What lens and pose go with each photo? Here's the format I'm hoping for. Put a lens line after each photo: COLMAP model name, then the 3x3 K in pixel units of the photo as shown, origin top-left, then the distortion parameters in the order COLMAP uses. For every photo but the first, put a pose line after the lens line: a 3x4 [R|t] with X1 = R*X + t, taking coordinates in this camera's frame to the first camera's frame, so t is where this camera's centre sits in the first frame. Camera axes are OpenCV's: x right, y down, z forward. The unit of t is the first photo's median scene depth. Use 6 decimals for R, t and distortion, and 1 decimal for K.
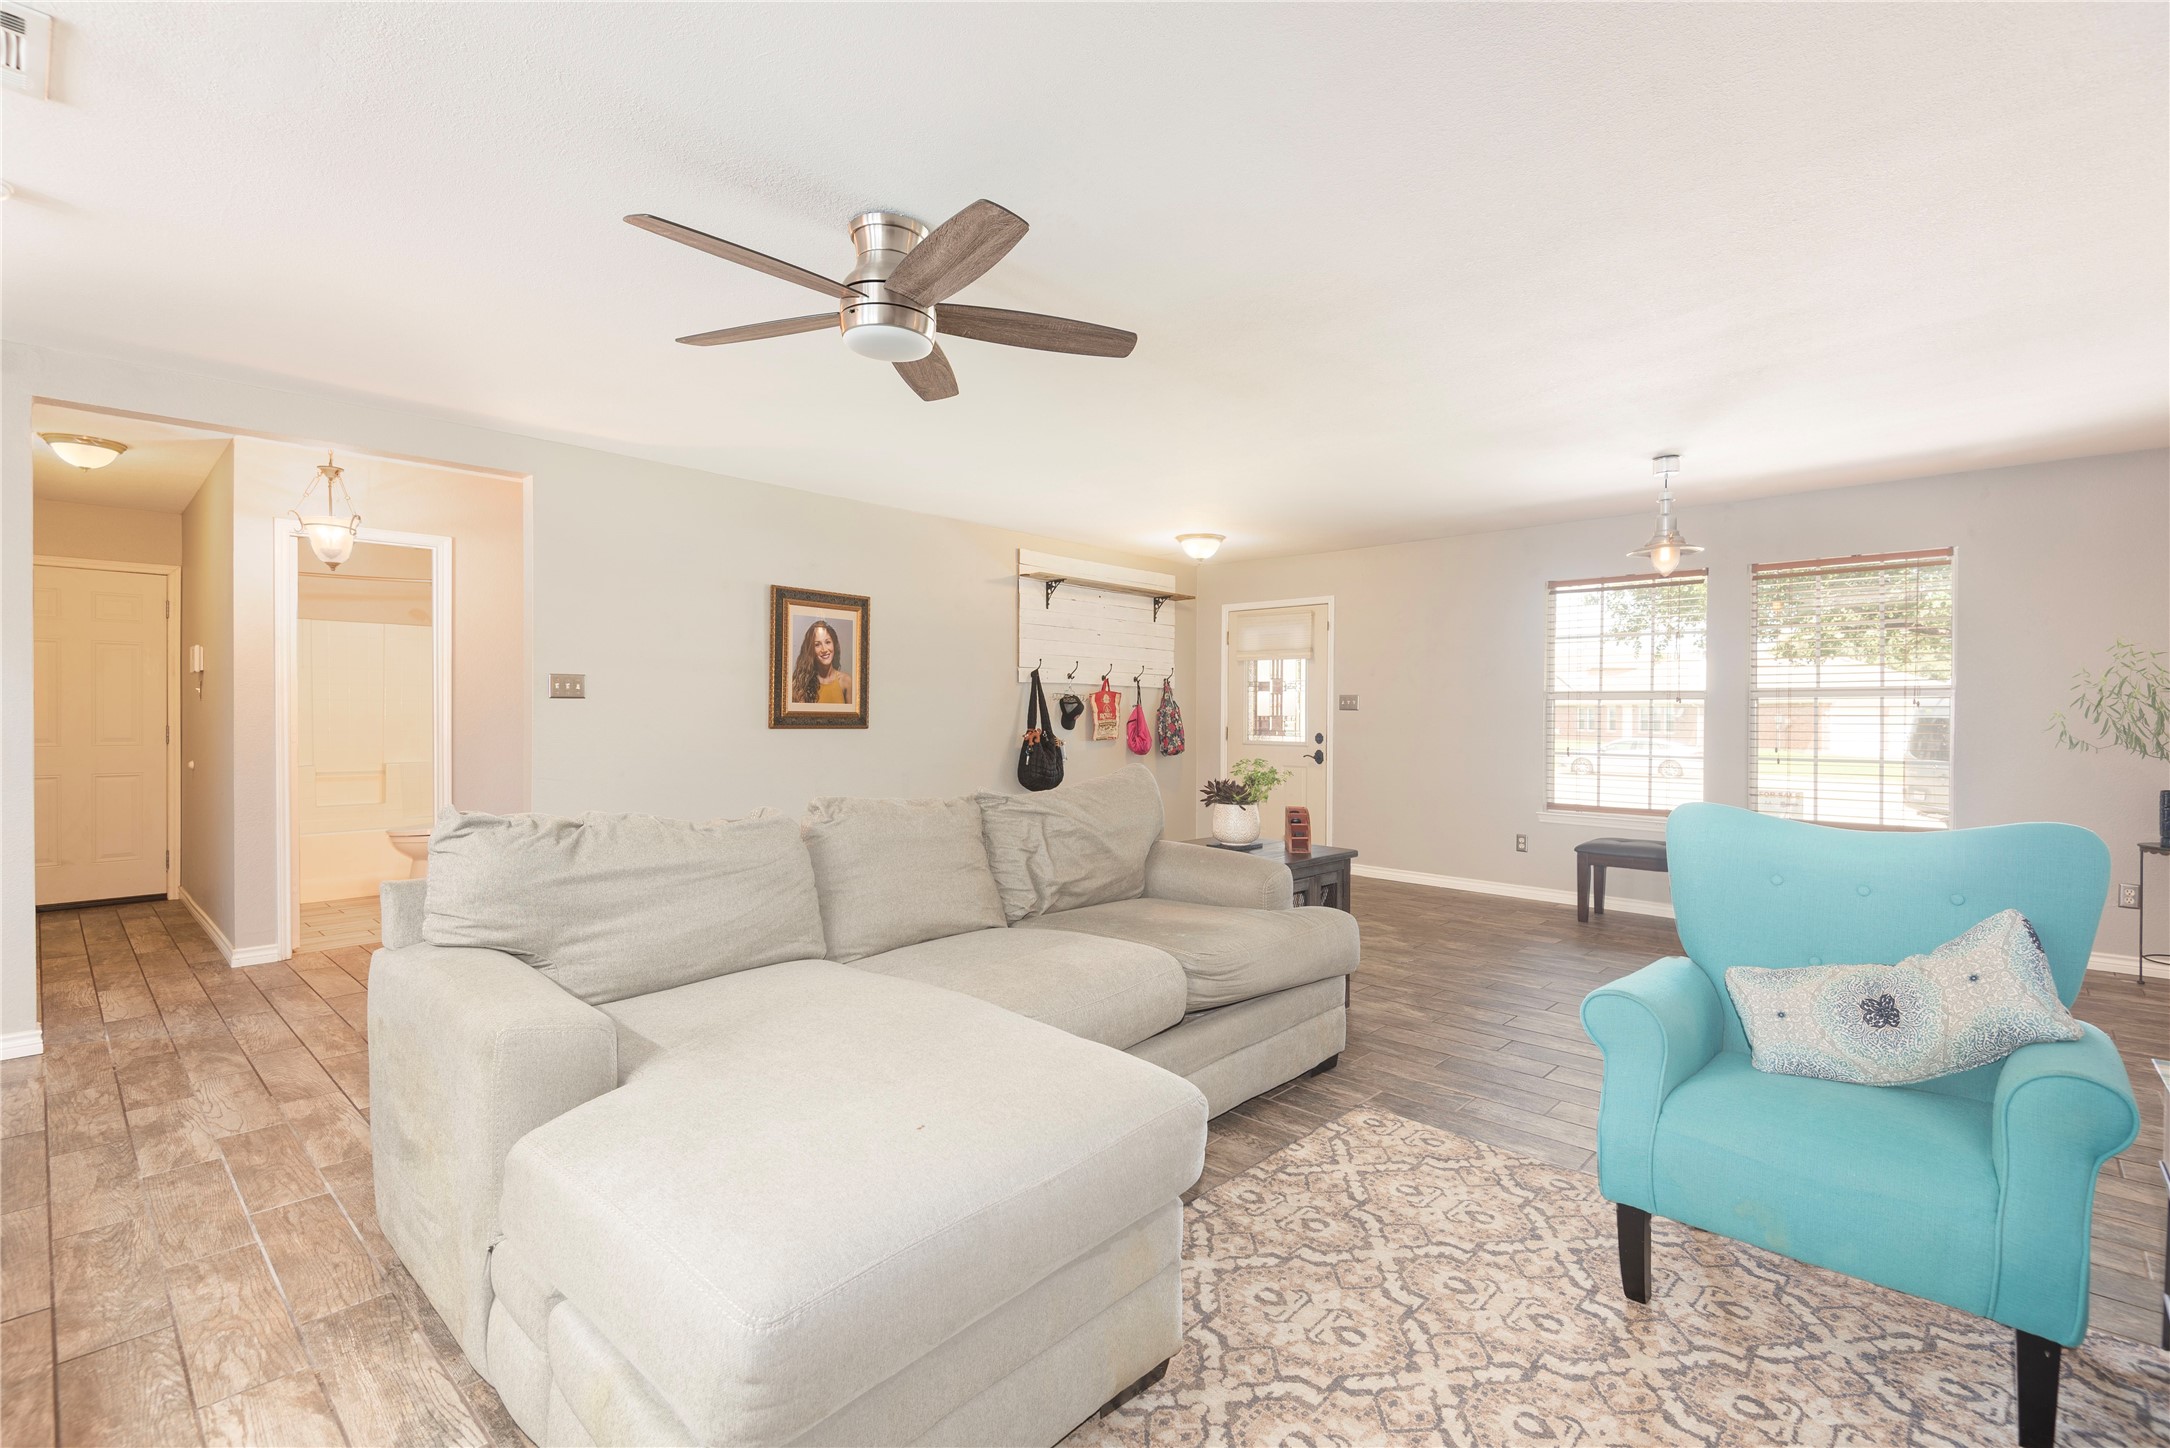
lens RADIAL K [[974.8, 0, 1080.7], [0, 974.8, 720.3], [0, 0, 1]] dist [0.042083, -0.029171]
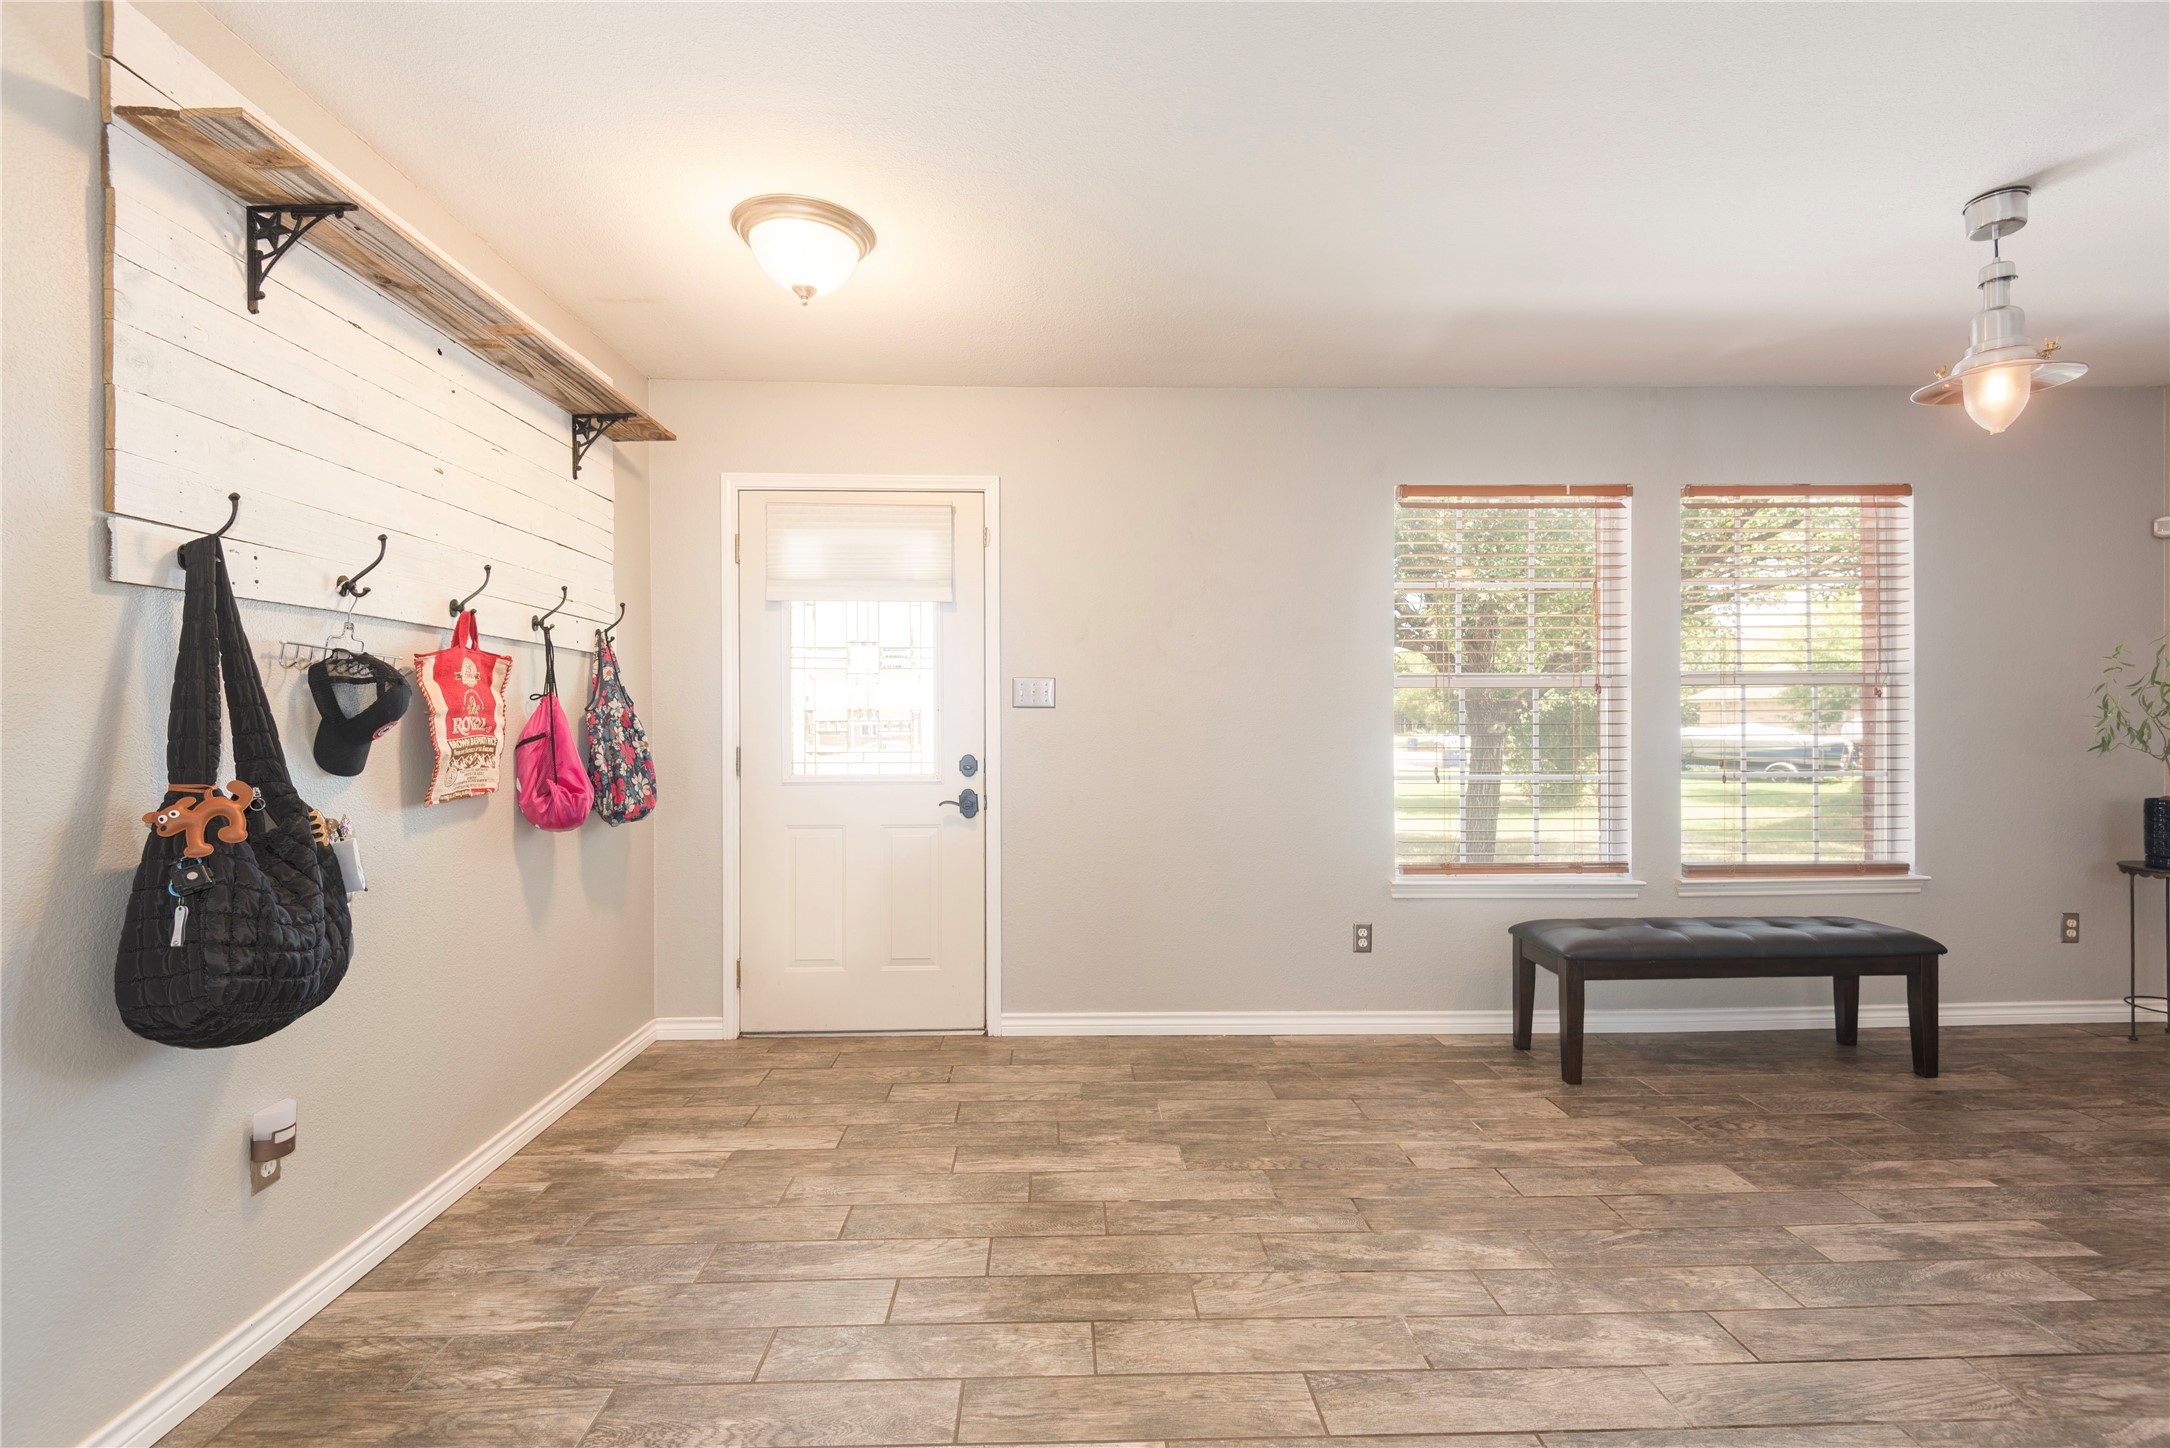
lens RADIAL K [[974.8, 0, 1080.7], [0, 974.8, 720.3], [0, 0, 1]] dist [0.042083, -0.029171]
pose [[0.708548, -0.009373, 0.705600, -0.075822], [0.014446, 0.999895, -0.001224, -0.003542], [-0.705514, 0.011060, 0.708609, 0.771213]]
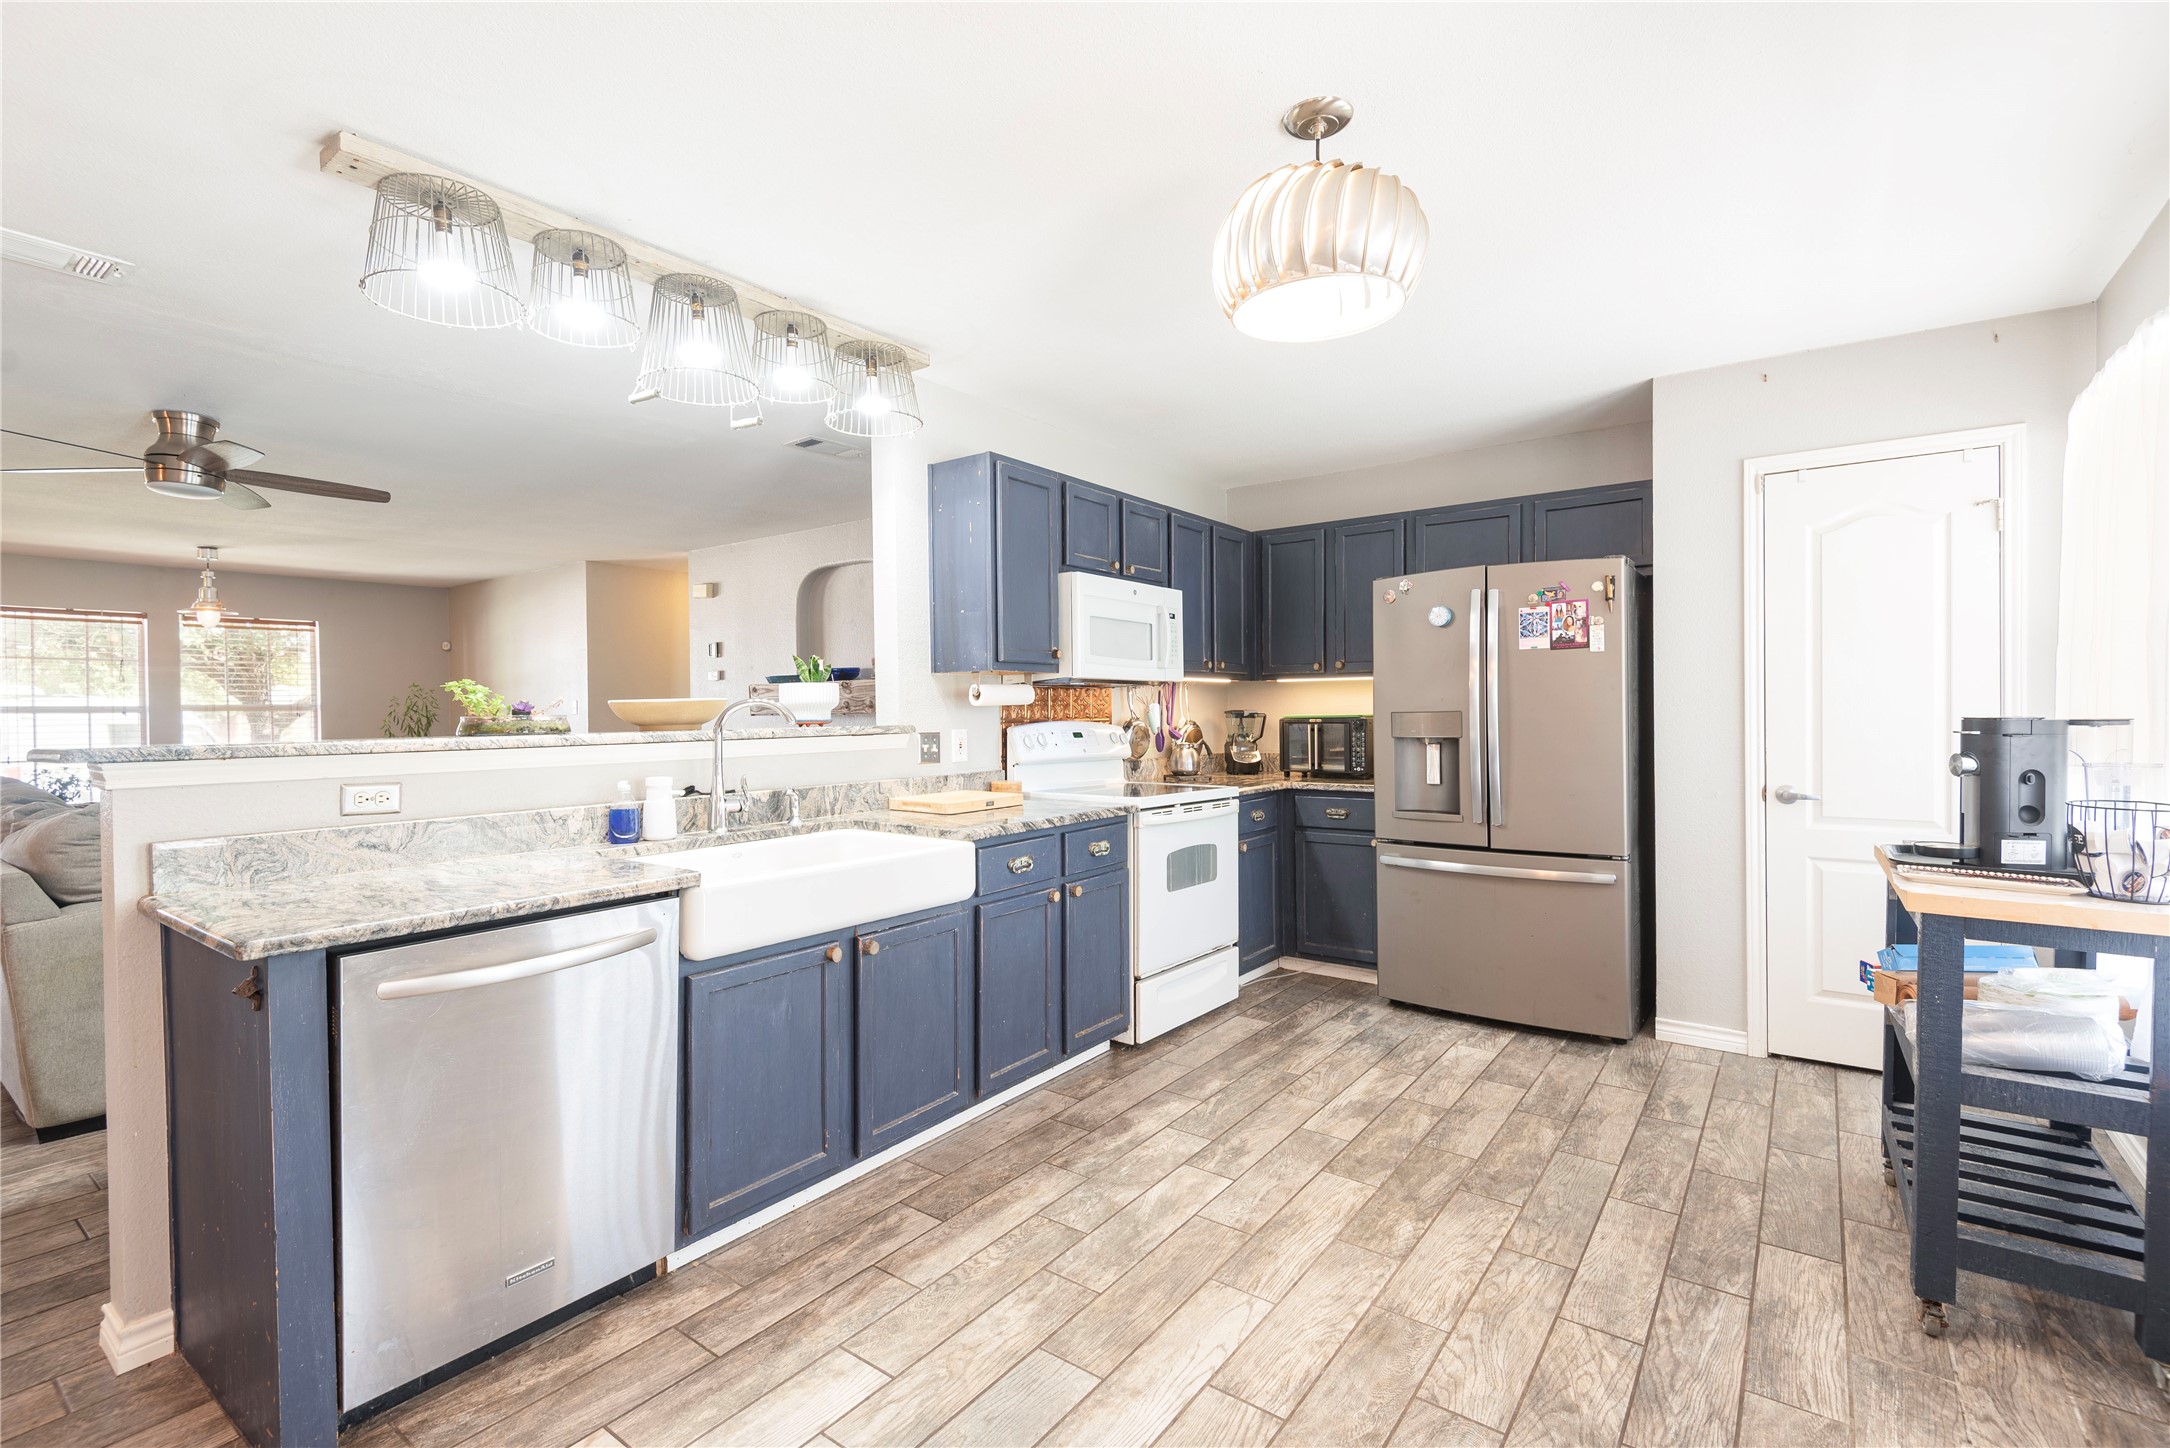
lens RADIAL K [[974.8, 0, 1080.7], [0, 974.8, 720.3], [0, 0, 1]] dist [0.042083, -0.029171]
pose [[-0.112804, -0.013416, 0.993527, -0.795653], [0.016633, 0.999743, 0.015389, -0.010399], [-0.993478, 0.018261, -0.112552, -0.090310]]
